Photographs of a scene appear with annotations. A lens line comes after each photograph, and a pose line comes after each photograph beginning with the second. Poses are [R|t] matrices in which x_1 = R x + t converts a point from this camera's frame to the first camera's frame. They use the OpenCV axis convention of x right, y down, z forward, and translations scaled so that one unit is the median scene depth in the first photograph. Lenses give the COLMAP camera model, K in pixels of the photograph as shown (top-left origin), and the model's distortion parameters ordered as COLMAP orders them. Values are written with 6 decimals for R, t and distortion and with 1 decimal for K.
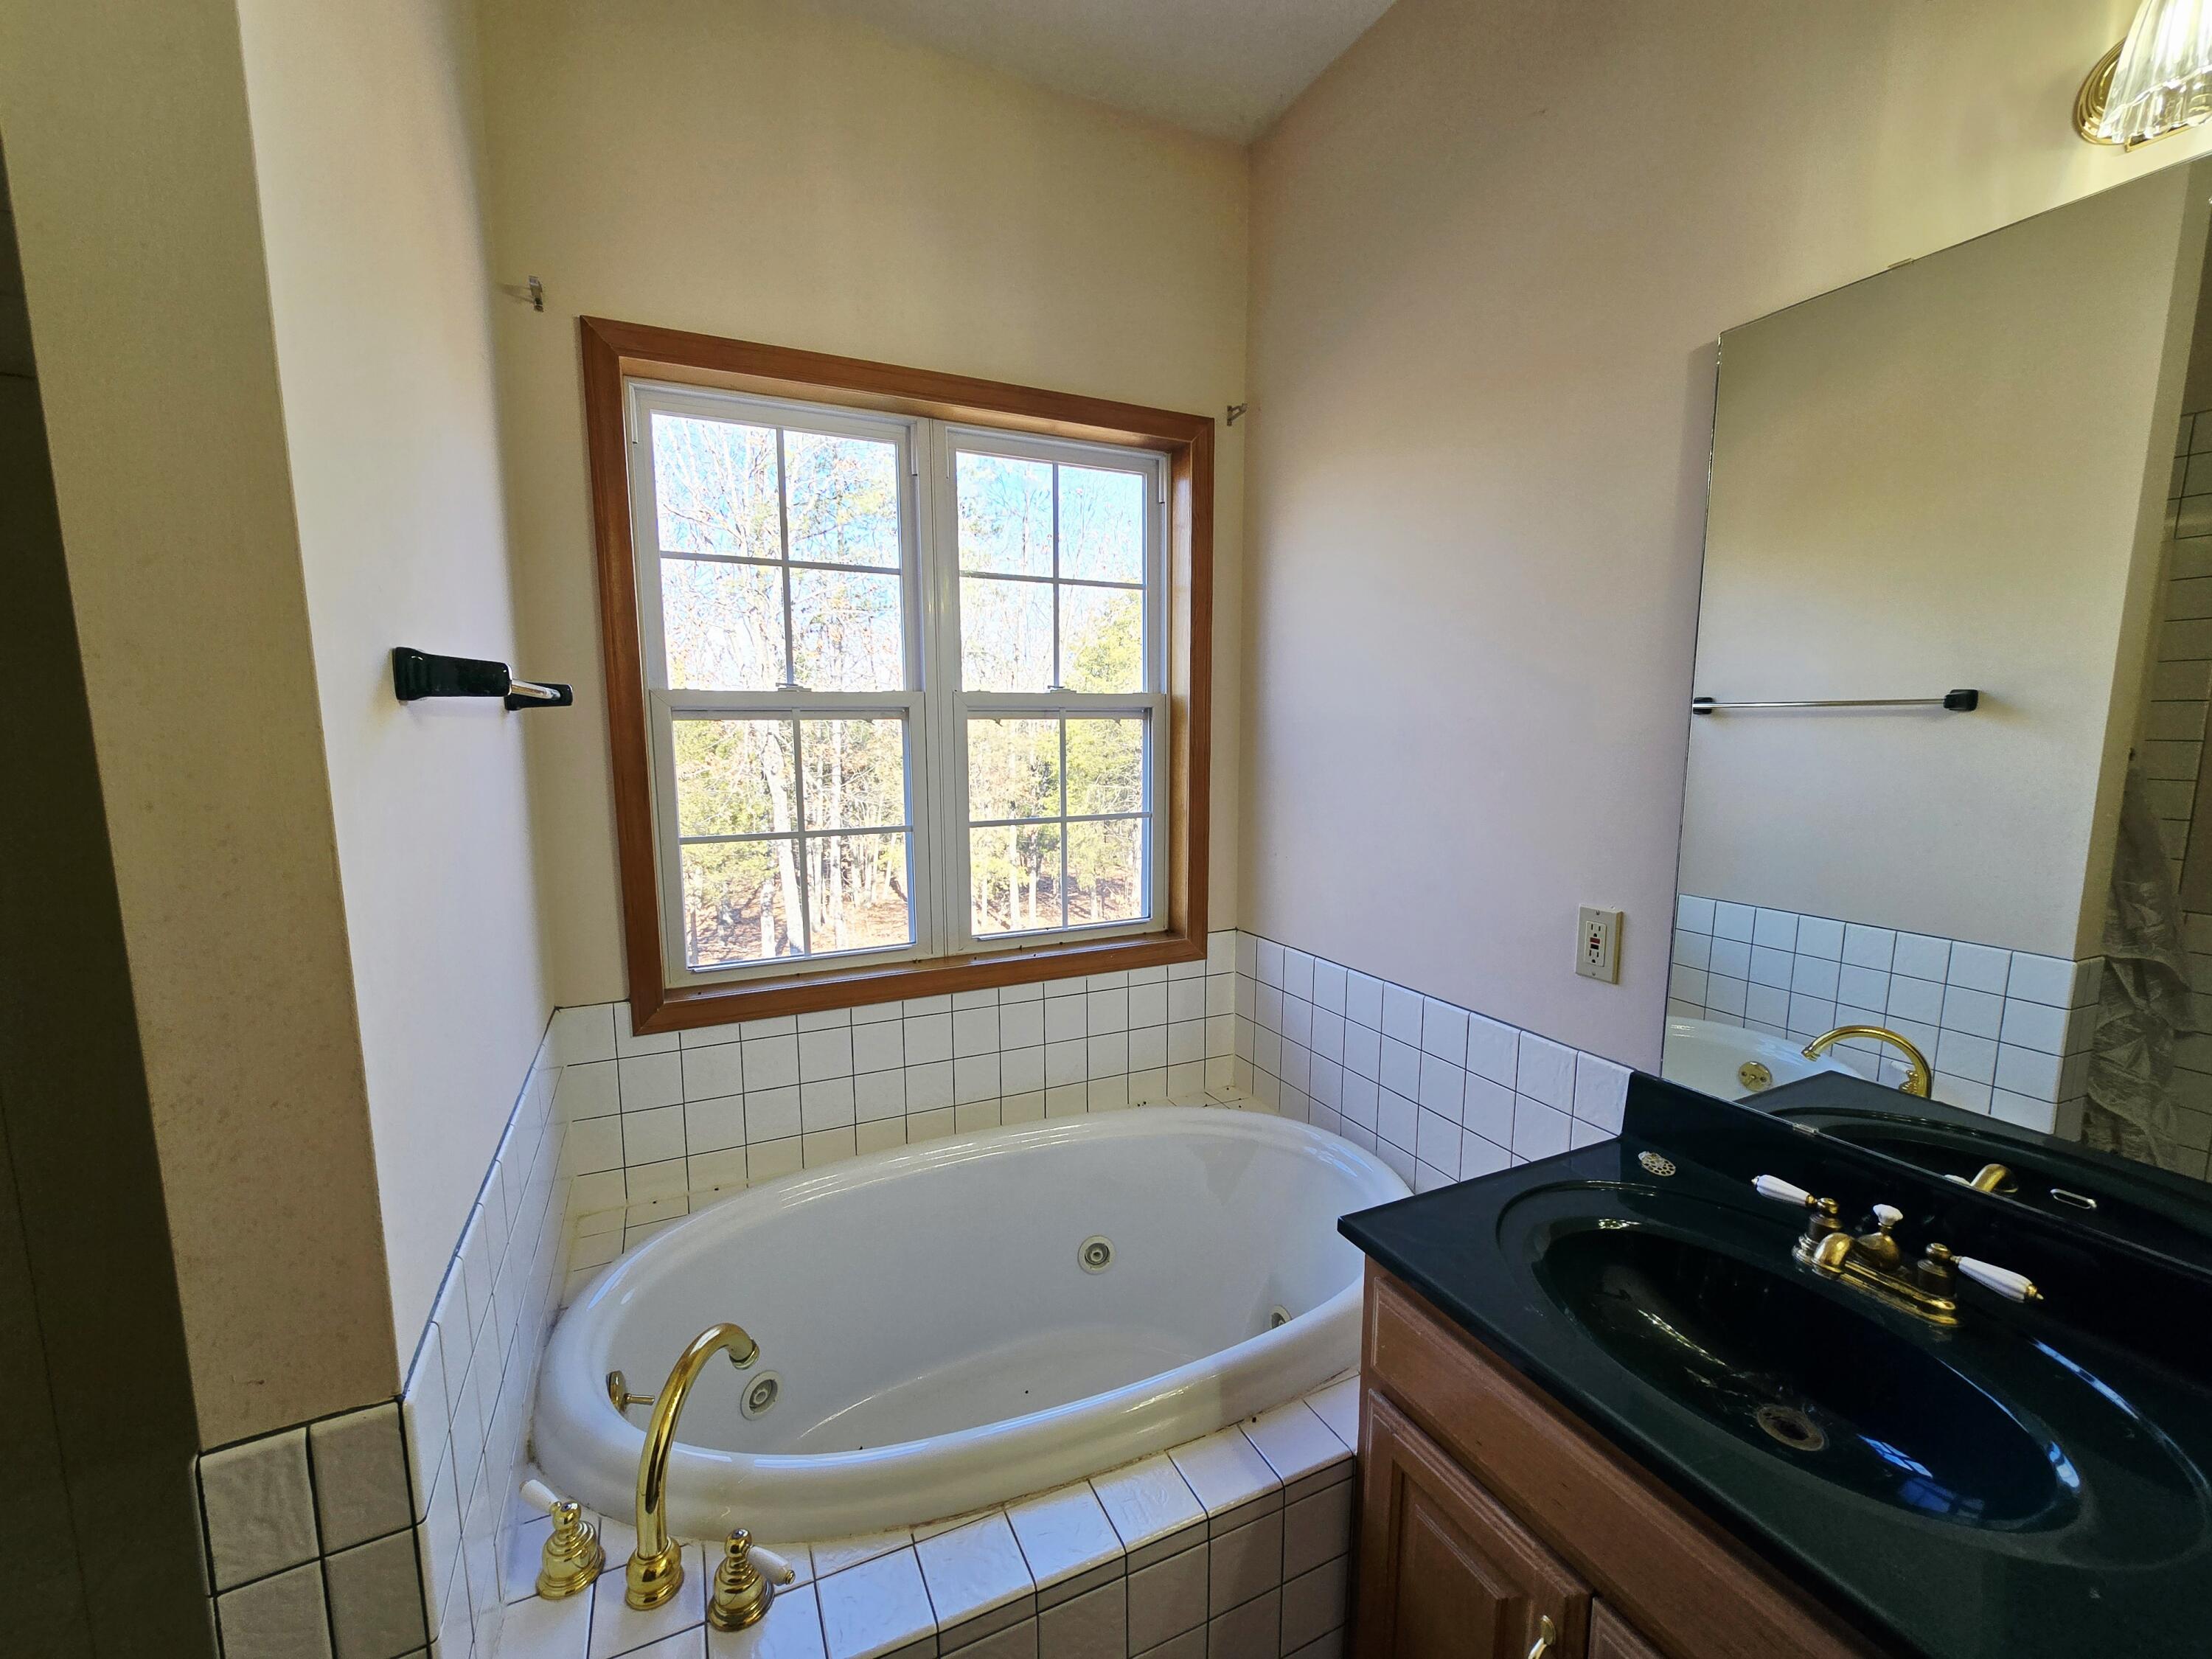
lens RADIAL K [[904.2, 0, 1102.0], [0, 904.2, 844.2], [0, 0, 1]] dist [-0.003941, 0.001878]
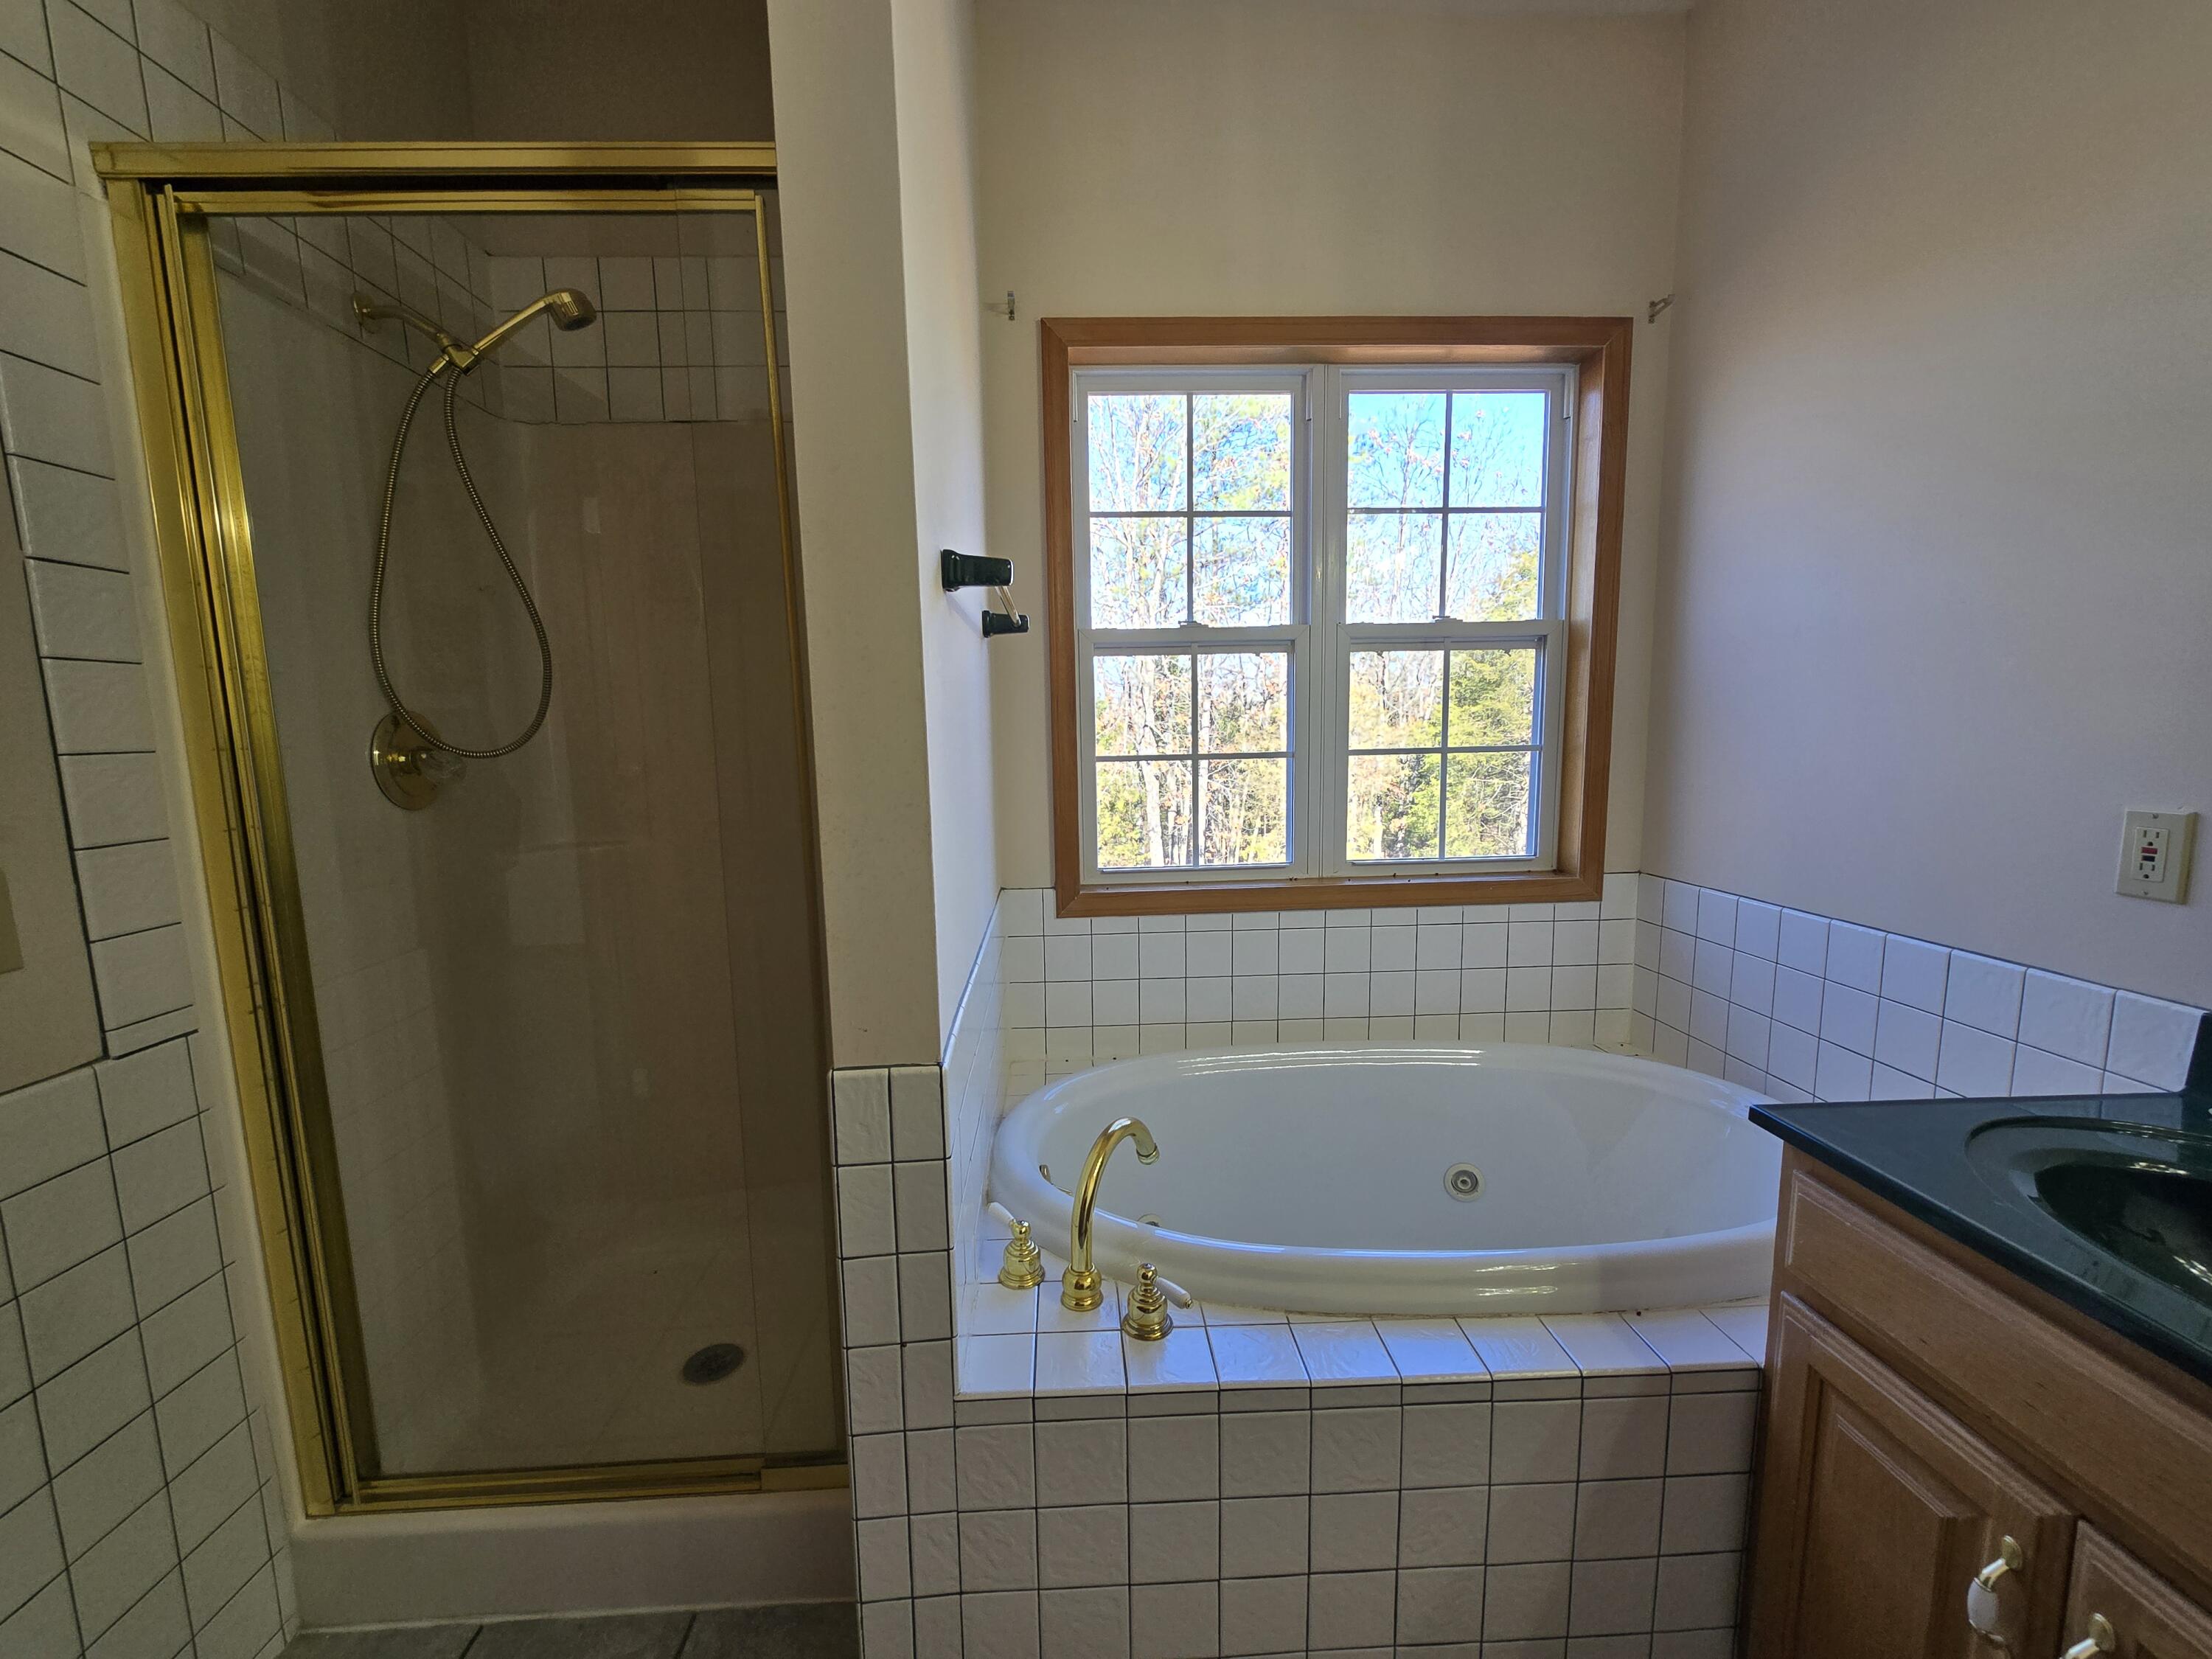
lens RADIAL K [[904.2, 0, 1097.5], [0, 904.2, 844.2], [0, 0, 1]] dist [-0.003941, 0.001878]
pose [[0.921523, 0.035491, -0.386699, -0.007329], [-0.035523, 0.999344, 0.007065, 0.103849], [0.386696, 0.007226, 0.922179, -0.086559]]
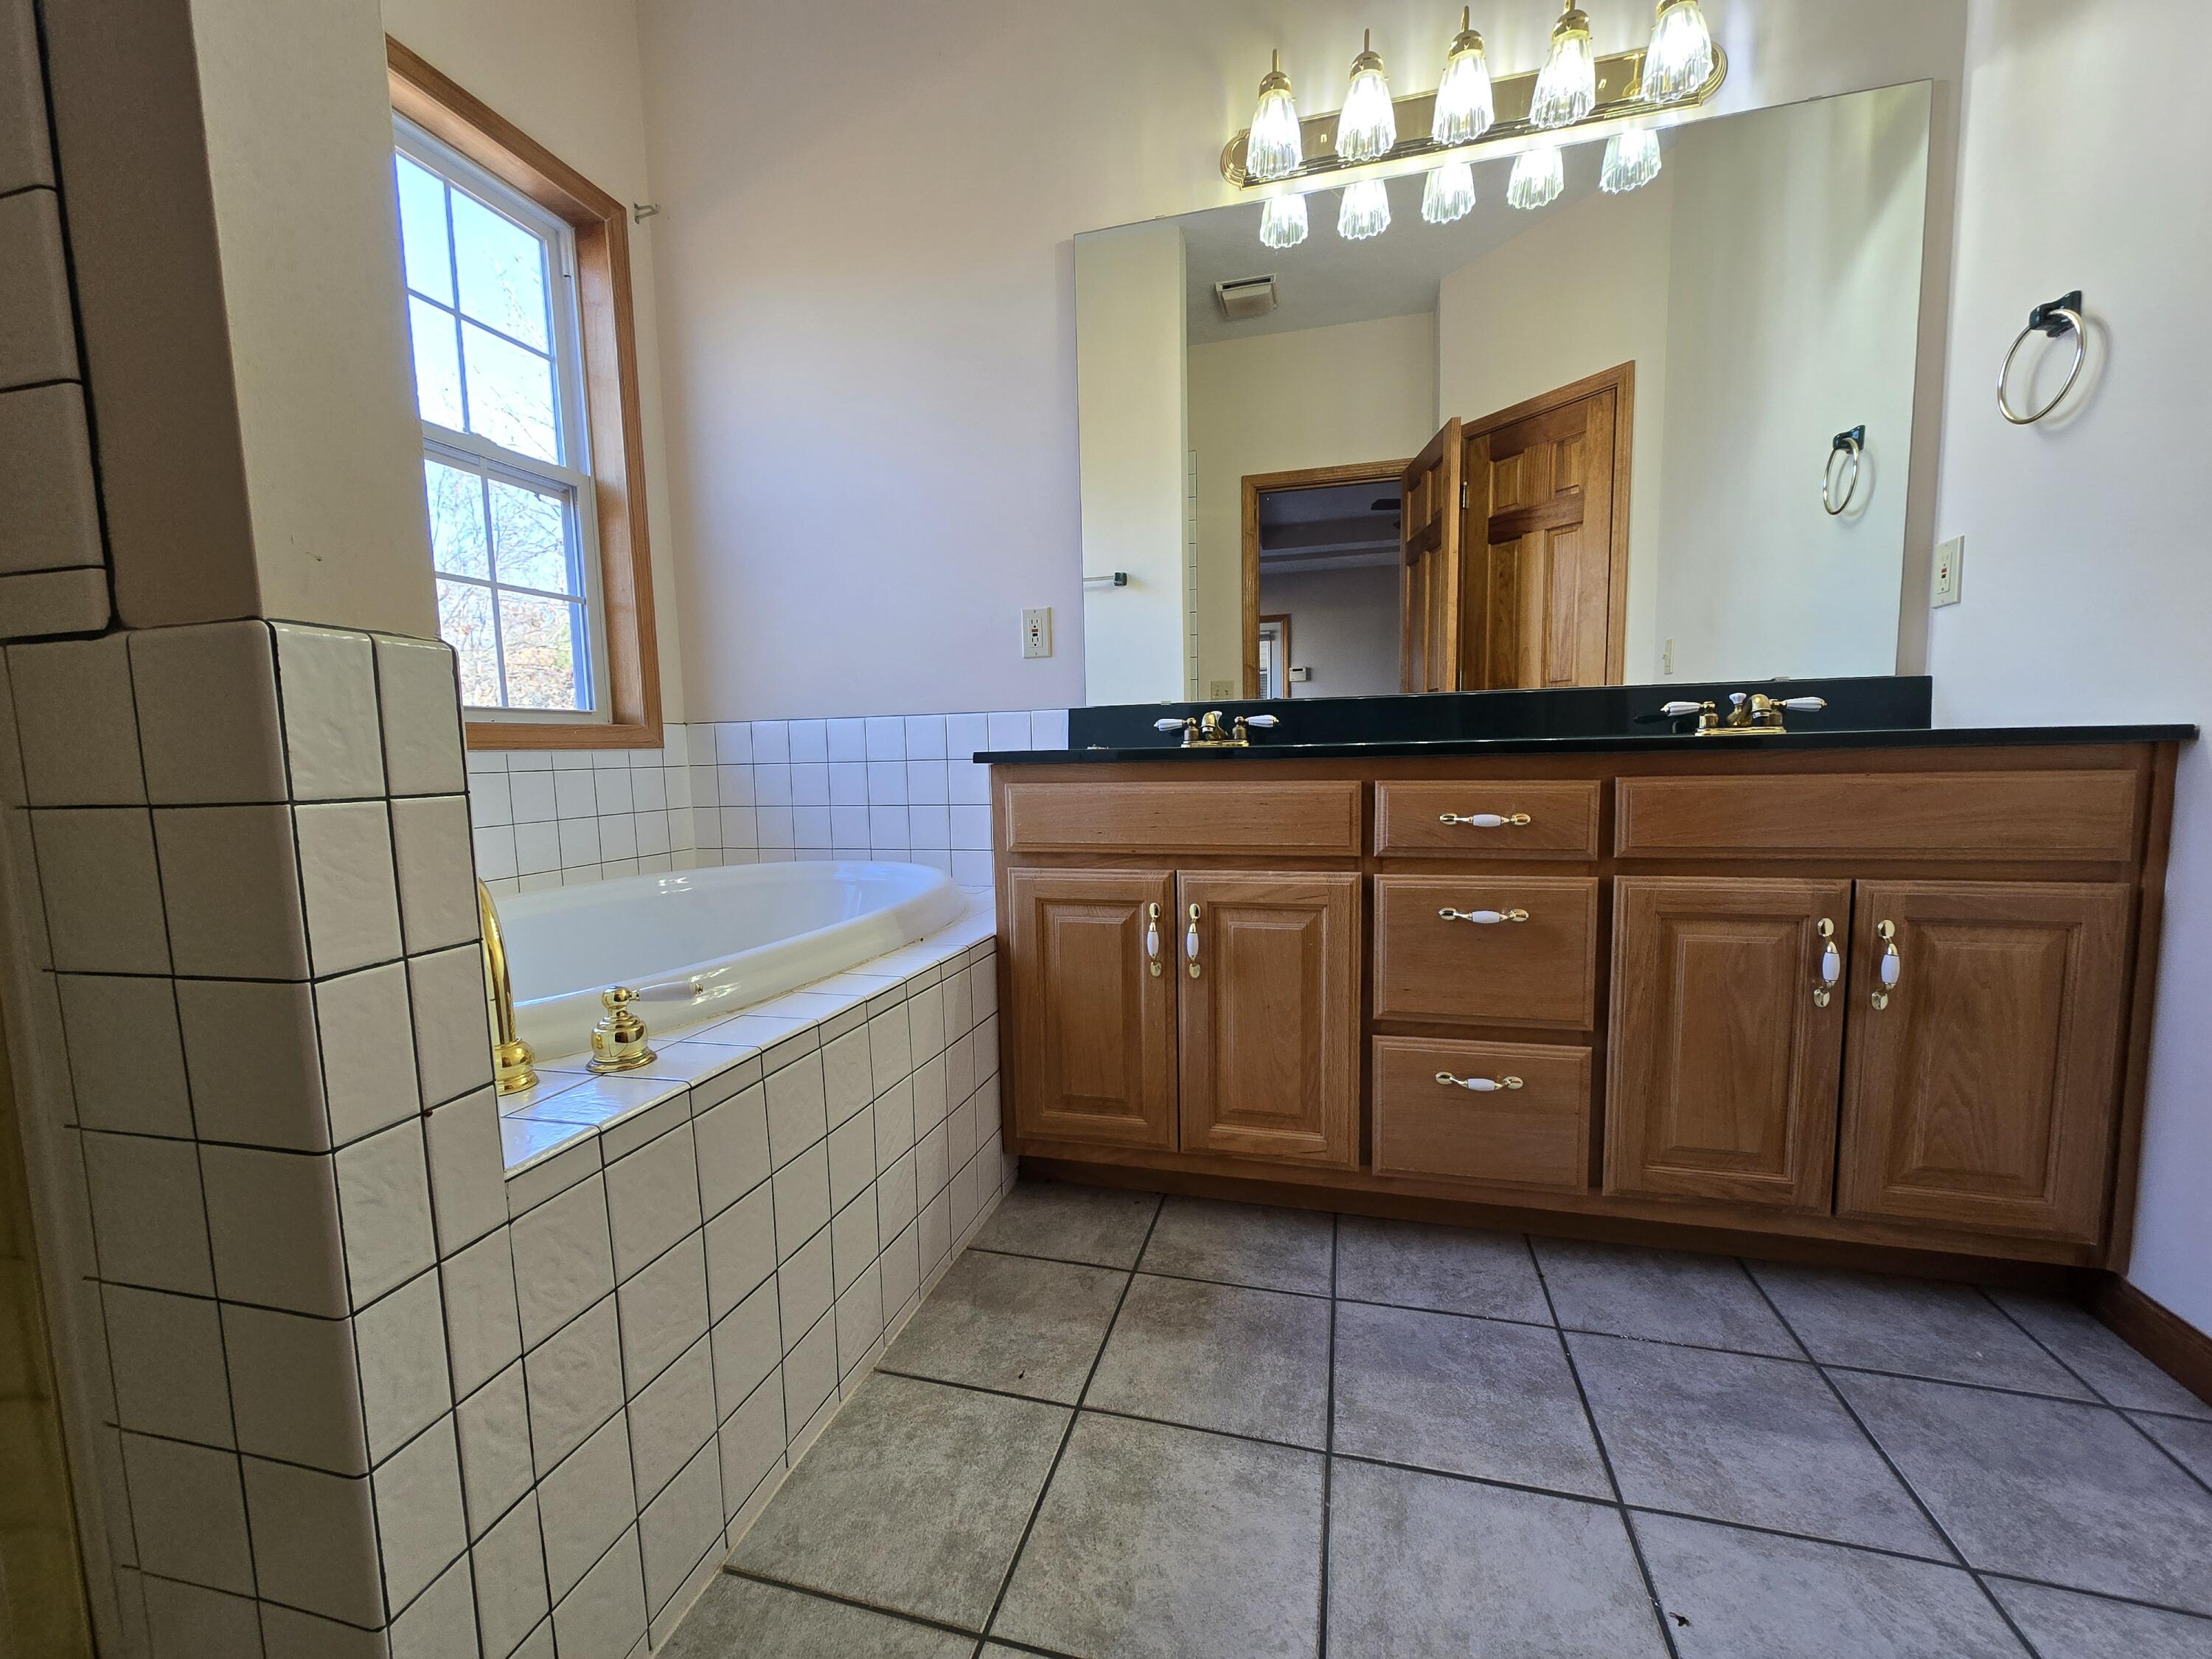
lens RADIAL K [[904.2, 0, 1116.1], [0, 904.2, 842.1], [0, 0, 1]] dist [-0.003941, 0.001878]
pose [[0.645216, -0.090931, 0.758569, -0.432968], [0.125756, 0.991989, 0.011946, 0.366479], [-0.753579, 0.087687, 0.651483, -0.038395]]
